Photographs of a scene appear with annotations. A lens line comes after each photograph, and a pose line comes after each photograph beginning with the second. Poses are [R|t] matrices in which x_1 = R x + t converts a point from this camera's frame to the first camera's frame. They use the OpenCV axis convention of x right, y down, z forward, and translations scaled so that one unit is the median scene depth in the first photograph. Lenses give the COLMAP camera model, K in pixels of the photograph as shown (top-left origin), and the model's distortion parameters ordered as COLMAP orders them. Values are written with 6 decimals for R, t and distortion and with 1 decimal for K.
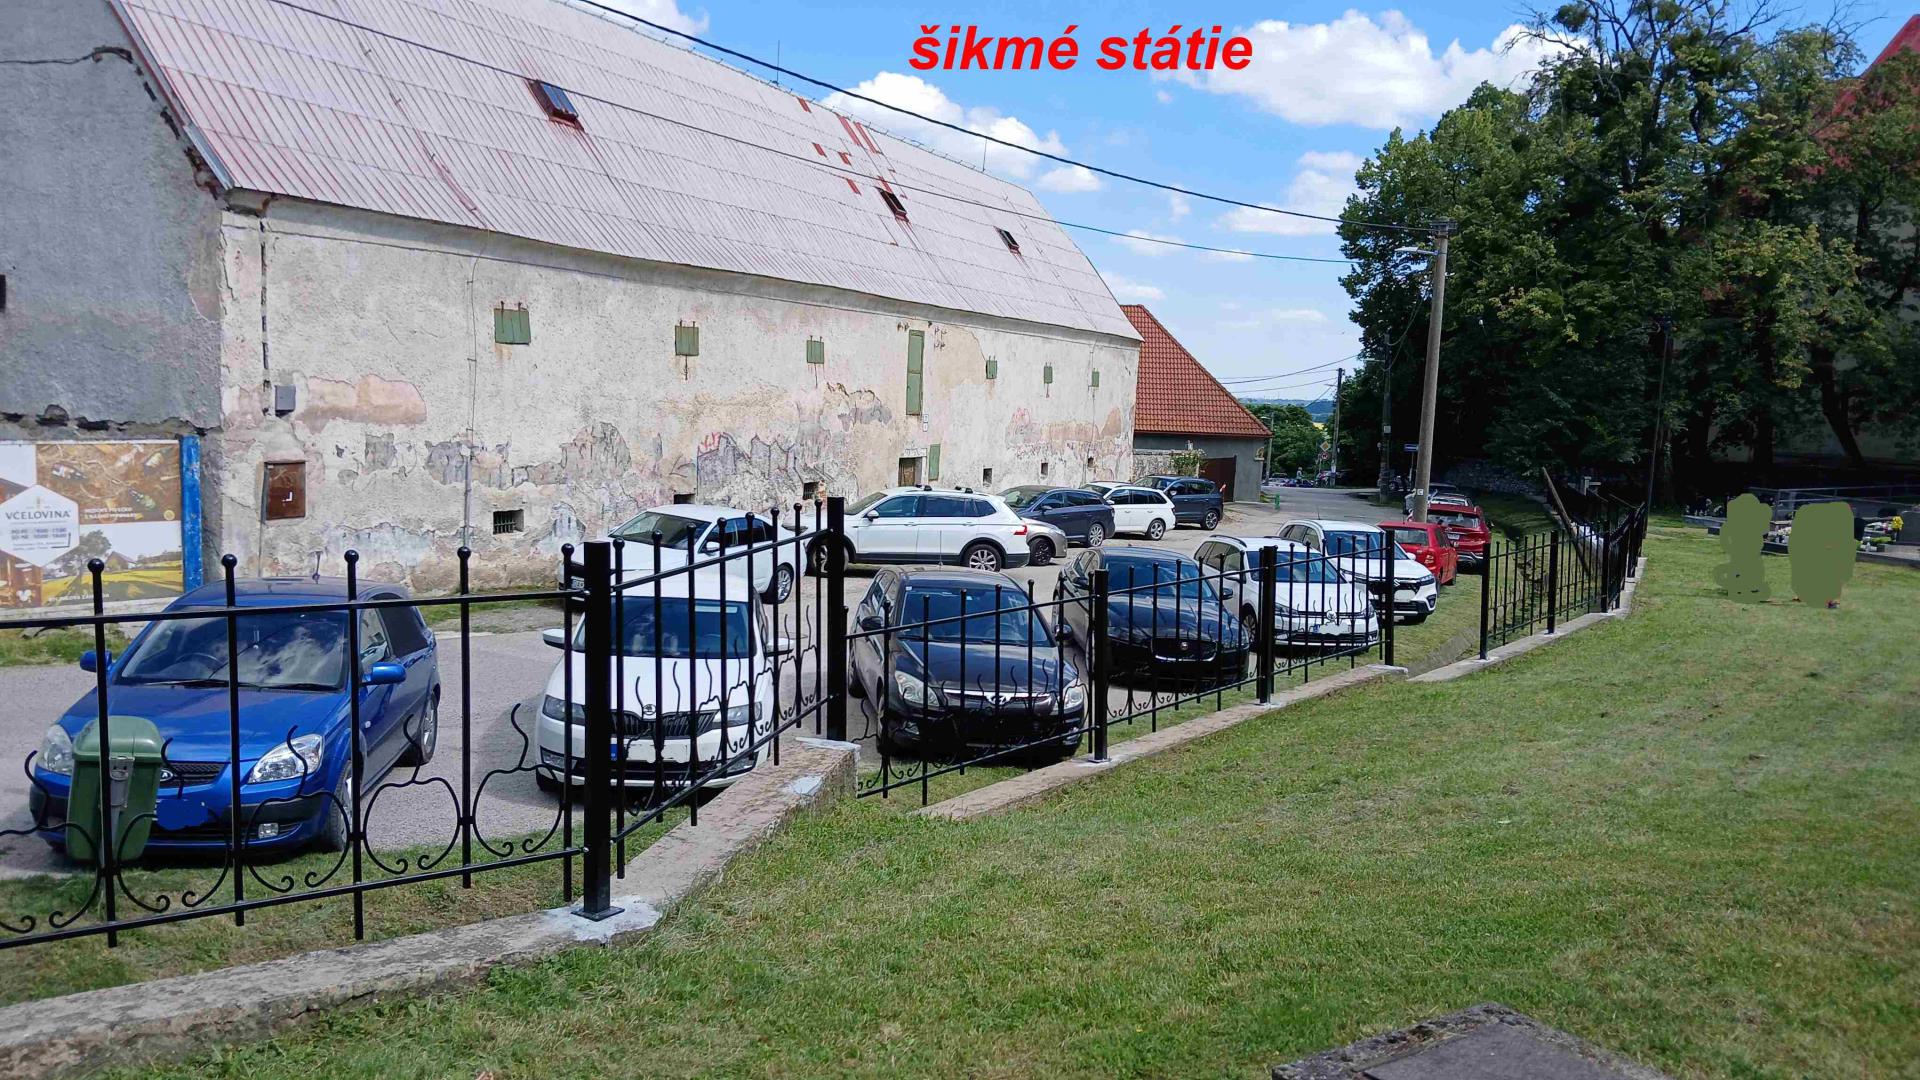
lens RADIAL K [[1308.2, 0, 960.0], [0, 1308.2, 540.0], [0, 0, 1]] dist [-0.000173, -0.003619]
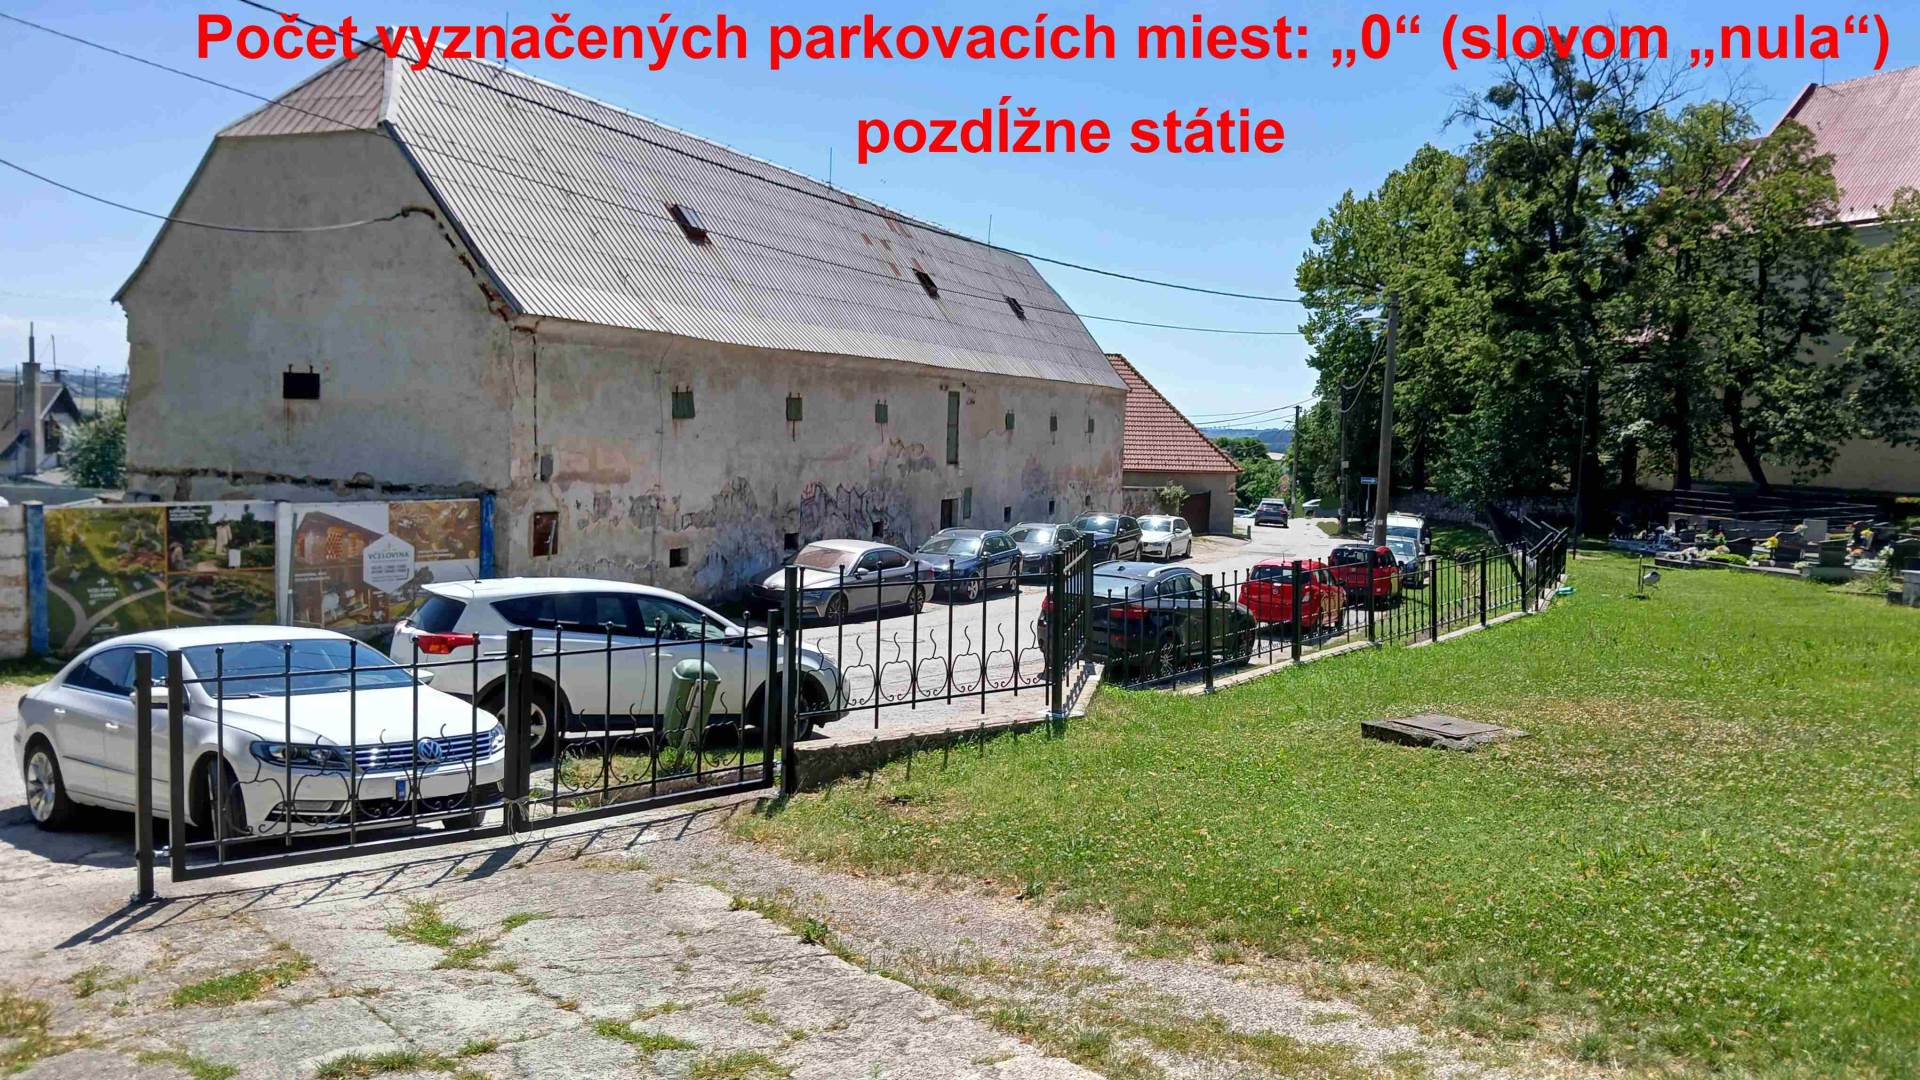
lens RADIAL K [[1312.4, 0, 960.0], [0, 1312.4, 540.0], [0, 0, 1]] dist [0.036203, -0.051600]
pose [[0.999305, -0.015252, 0.034020, -0.068267], [0.016147, 0.999527, -0.026176, 0.004586], [-0.033604, 0.026708, 0.999078, -0.176336]]
